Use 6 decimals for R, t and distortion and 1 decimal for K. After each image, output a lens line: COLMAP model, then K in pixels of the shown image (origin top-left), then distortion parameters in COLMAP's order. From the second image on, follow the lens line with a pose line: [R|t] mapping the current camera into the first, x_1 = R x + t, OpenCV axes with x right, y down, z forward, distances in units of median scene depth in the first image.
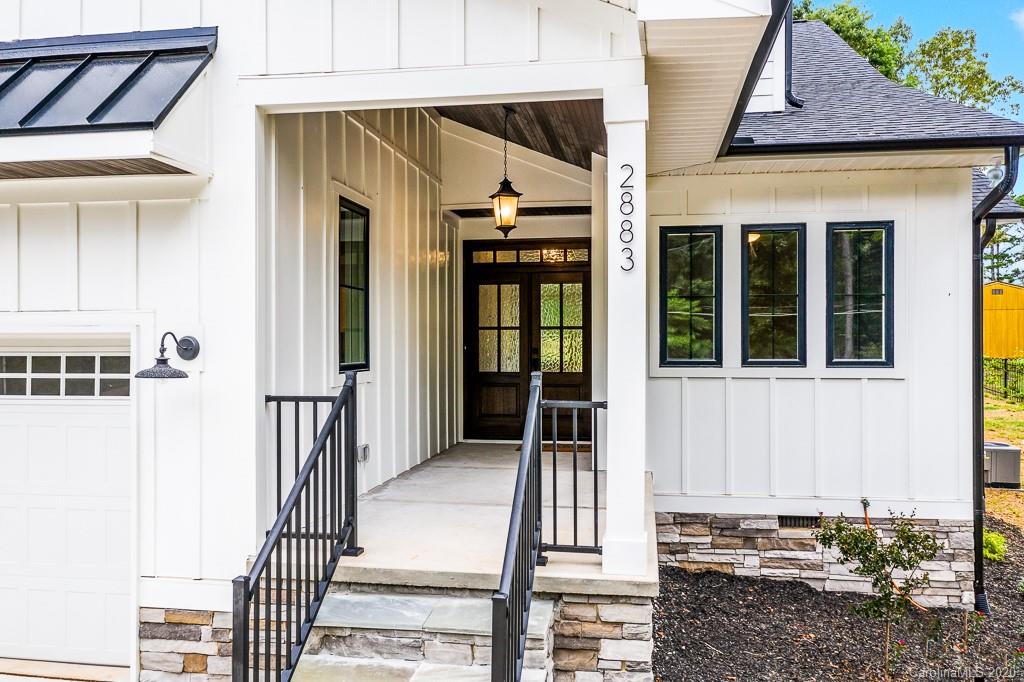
lens RADIAL K [[819.3, 0, 512.0], [0, 819.3, 341.0], [0, 0, 1]] dist [0.000653, 0.011565]
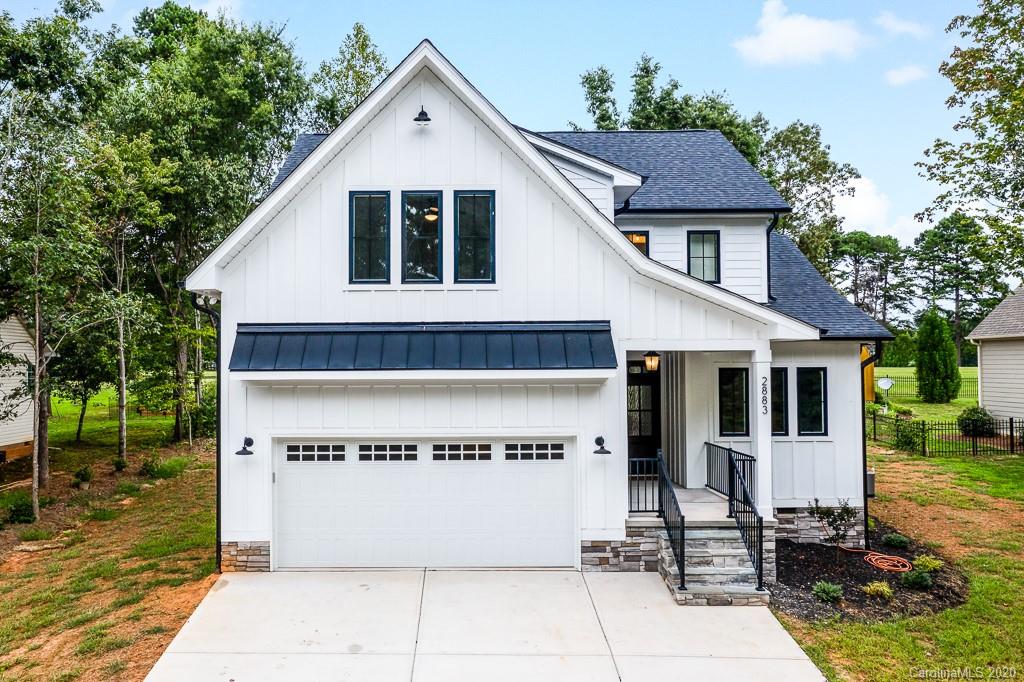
lens RADIAL K [[914.5, 0, 461.8], [0, 914.5, 340.9], [0, 0, 1]] dist [-0.008404, 0.067446]
pose [[0.987768, -0.001217, 0.155924, -1.031988], [0.005691, 0.999585, -0.028245, -0.186732], [-0.155825, 0.028787, 0.987365, -1.475104]]
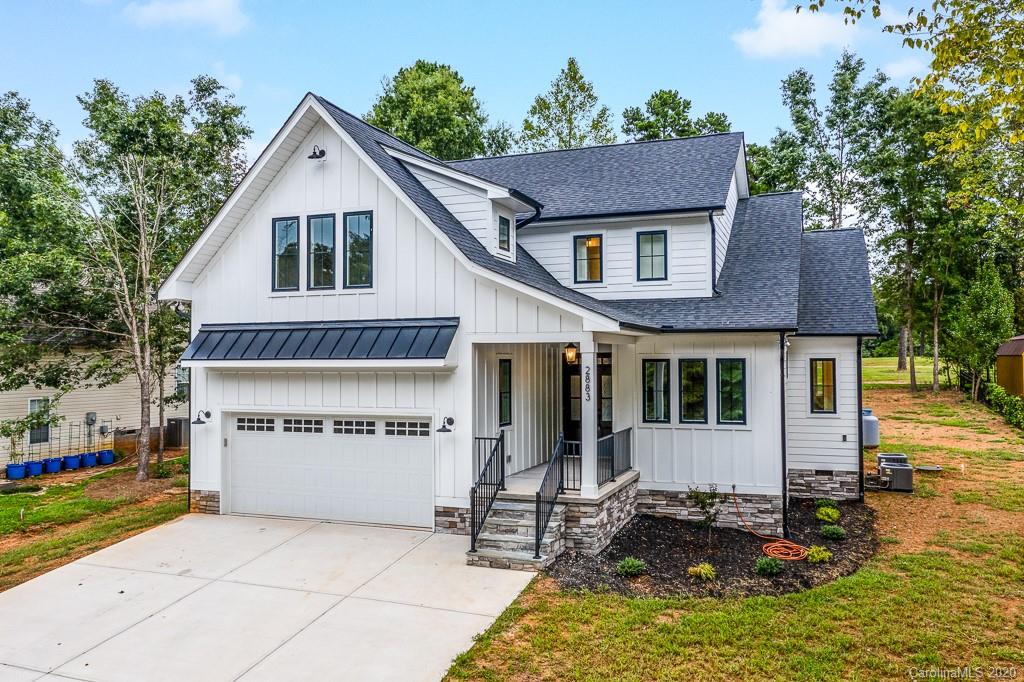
lens RADIAL K [[819.3, 0, 512.0], [0, 819.3, 341.0], [0, 0, 1]] dist [0.000653, 0.011565]
pose [[0.979914, -0.008404, -0.199243, 0.353336], [0.003413, 0.999672, -0.025378, -0.170067], [0.199391, 0.024188, 0.979621, -1.564400]]
